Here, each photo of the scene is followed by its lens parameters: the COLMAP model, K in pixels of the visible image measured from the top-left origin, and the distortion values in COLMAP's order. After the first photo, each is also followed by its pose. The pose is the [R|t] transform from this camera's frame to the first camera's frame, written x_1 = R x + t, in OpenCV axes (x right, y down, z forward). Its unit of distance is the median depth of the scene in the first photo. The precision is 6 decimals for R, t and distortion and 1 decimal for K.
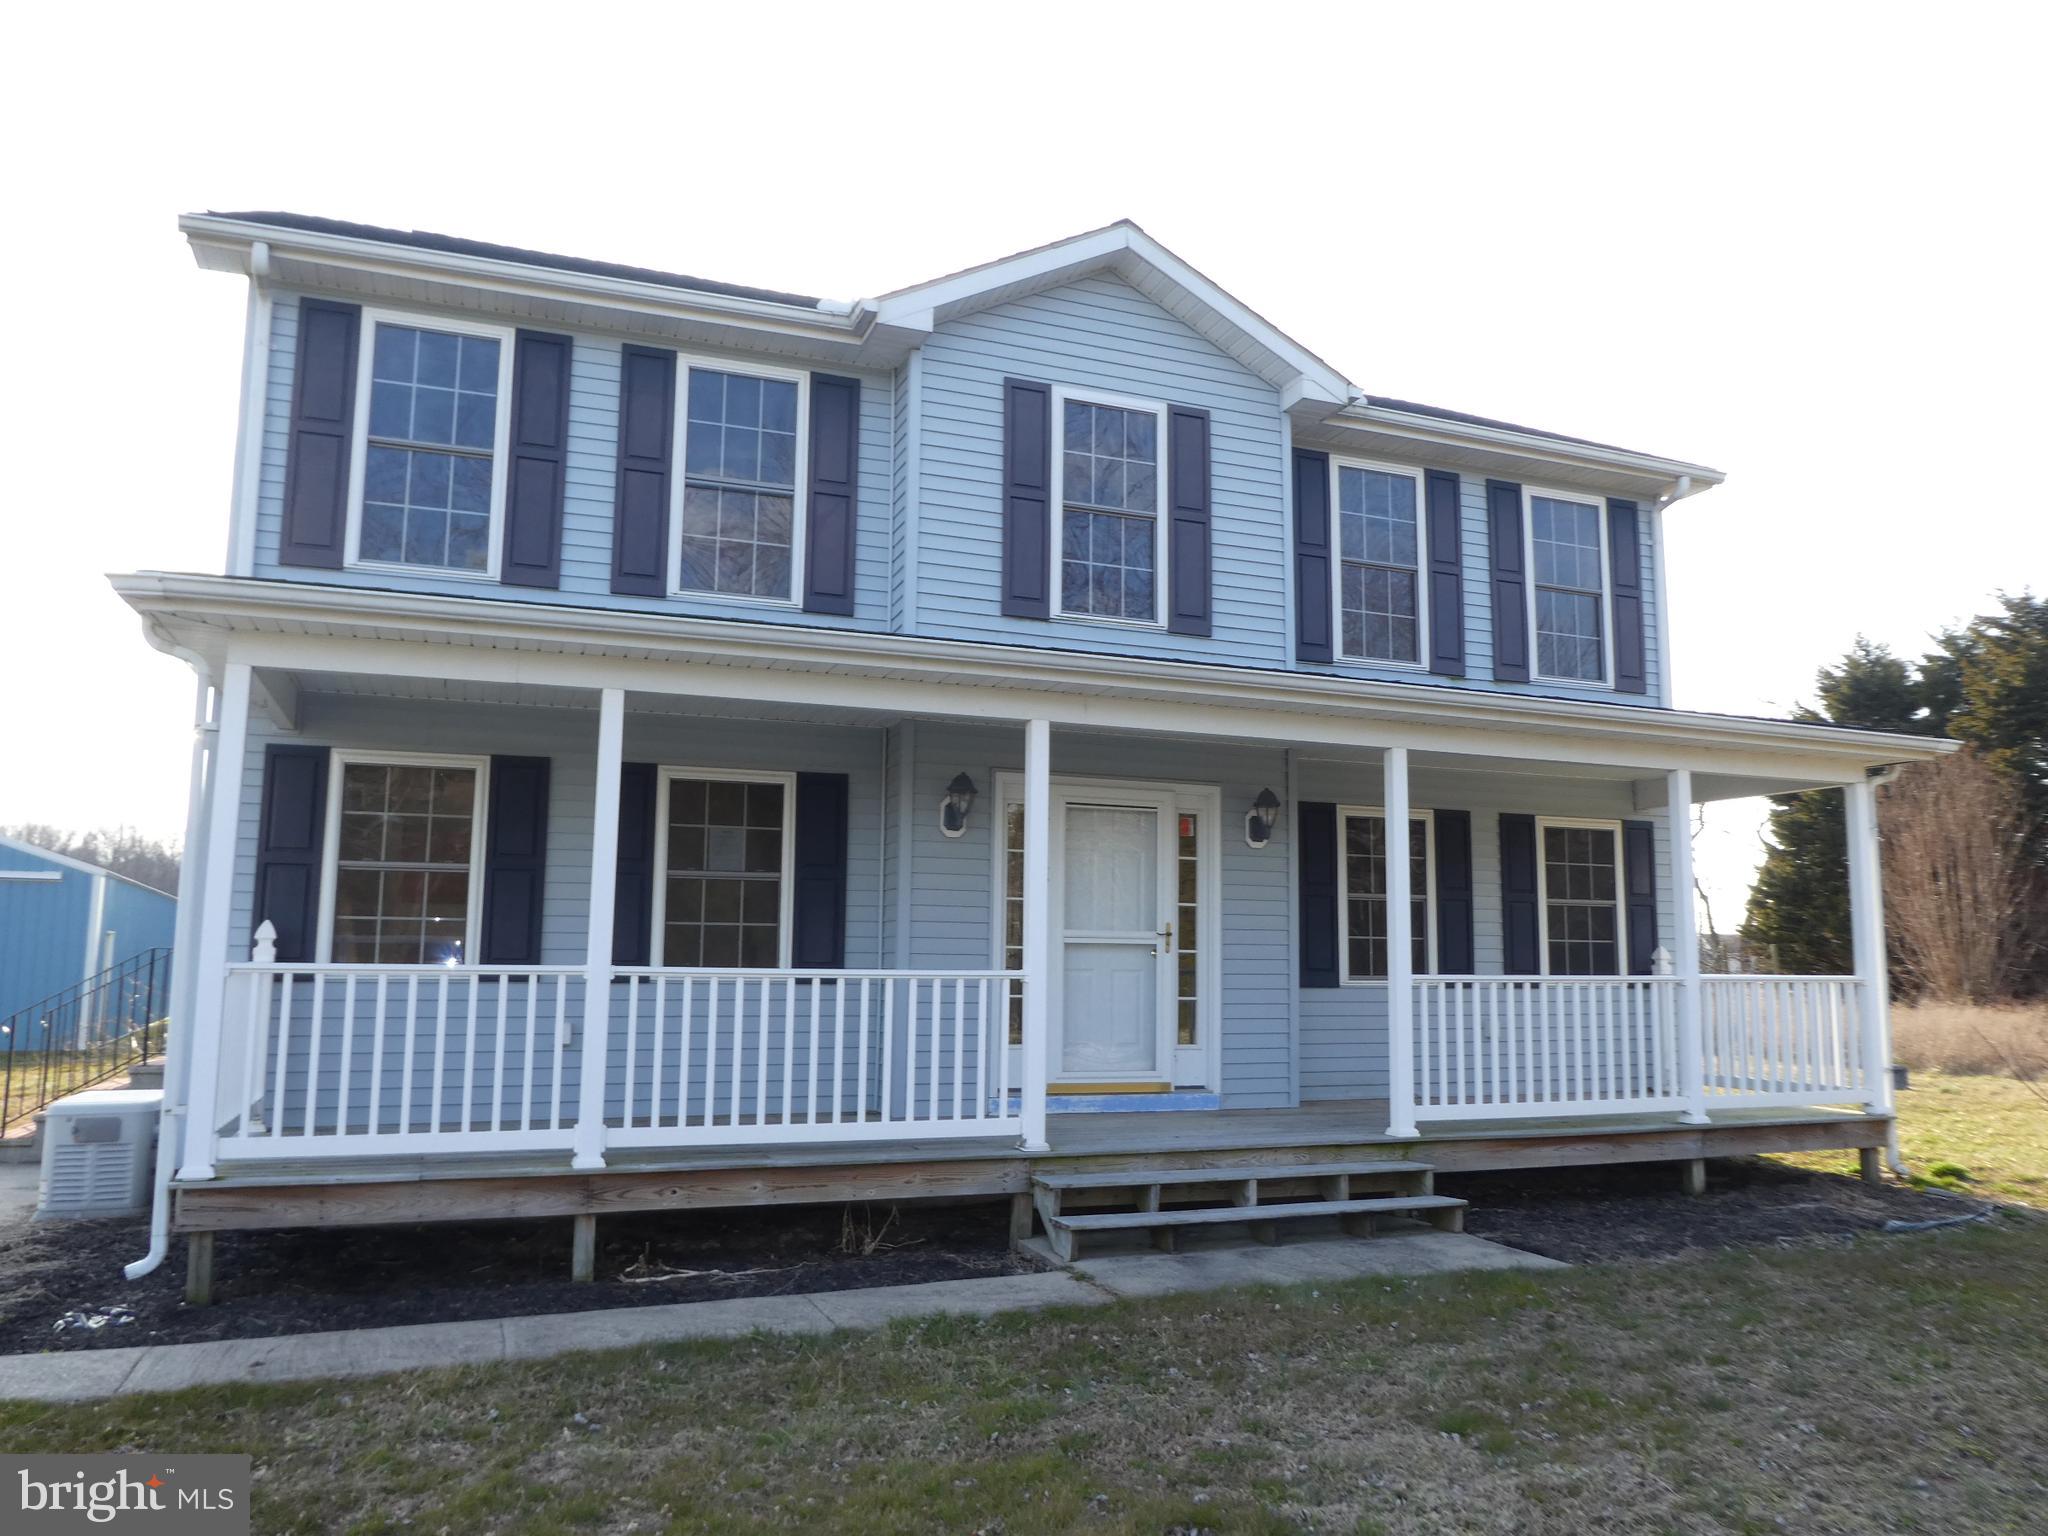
lens RADIAL K [[1467.7, 0, 1034.4], [0, 1467.7, 759.0], [0, 0, 1]] dist [-0.027714, 0.011963]
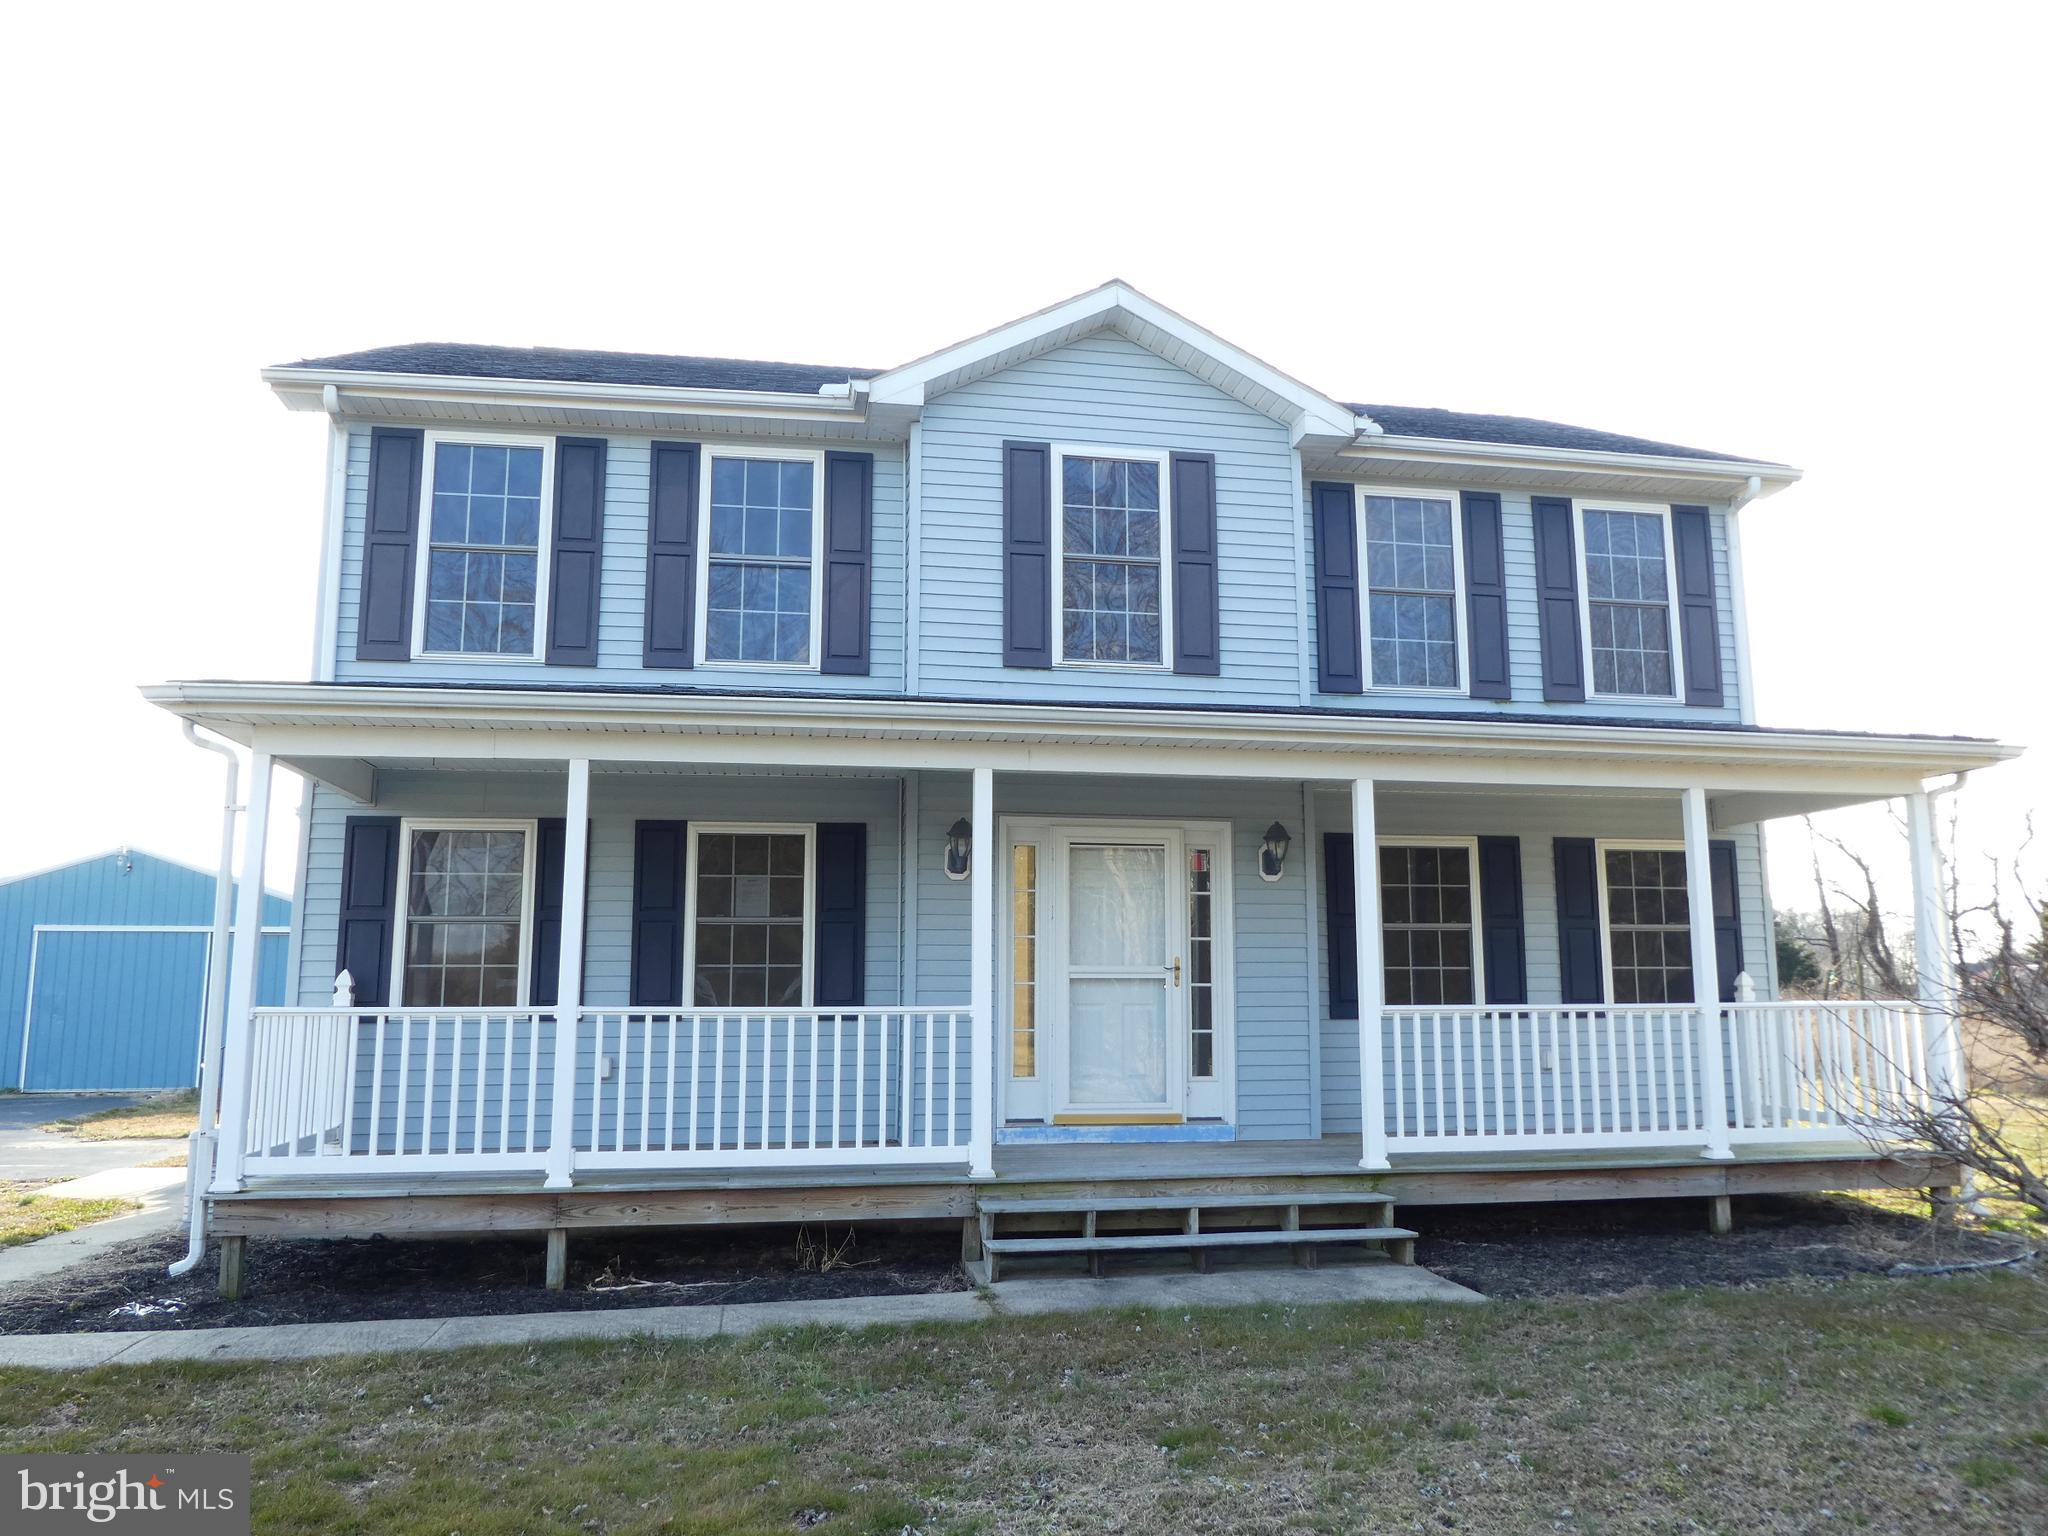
lens RADIAL K [[1467.7, 0, 1029.6], [0, 1467.7, 758.8], [0, 0, 1]] dist [-0.027714, 0.011963]
pose [[0.980949, -0.043371, -0.189361, 0.191603], [0.039041, 0.998885, -0.026543, -0.003496], [0.190301, 0.018644, 0.981549, -0.026662]]
